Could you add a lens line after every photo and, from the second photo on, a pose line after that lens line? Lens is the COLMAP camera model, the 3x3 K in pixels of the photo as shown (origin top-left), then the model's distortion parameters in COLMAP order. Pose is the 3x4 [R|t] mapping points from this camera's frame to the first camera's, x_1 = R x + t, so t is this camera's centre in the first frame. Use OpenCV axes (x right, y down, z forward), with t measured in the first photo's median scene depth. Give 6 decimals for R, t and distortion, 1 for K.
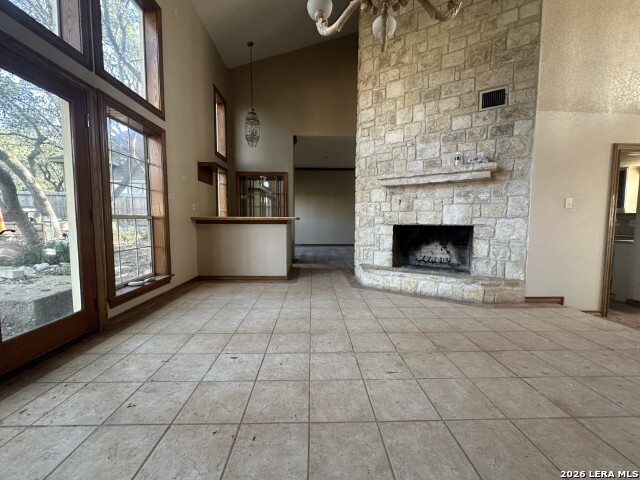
lens RADIAL K [[256.2, 0, 319.1], [0, 256.2, 238.4], [0, 0, 1]] dist [-0.000345, 0.000280]
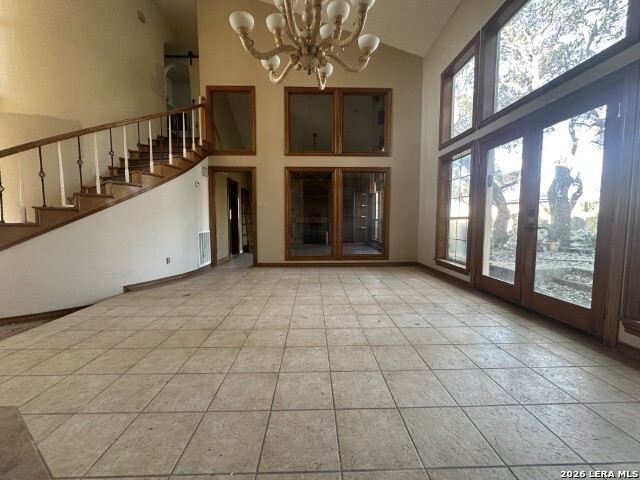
lens RADIAL K [[256.2, 0, 319.1], [0, 256.2, 238.4], [0, 0, 1]] dist [-0.000345, 0.000280]
pose [[-0.999985, -0.005186, 0.001787, 0.163867], [-0.004885, 0.990172, 0.139770, -0.144014], [-0.002495, 0.139759, -0.990182, 2.110764]]
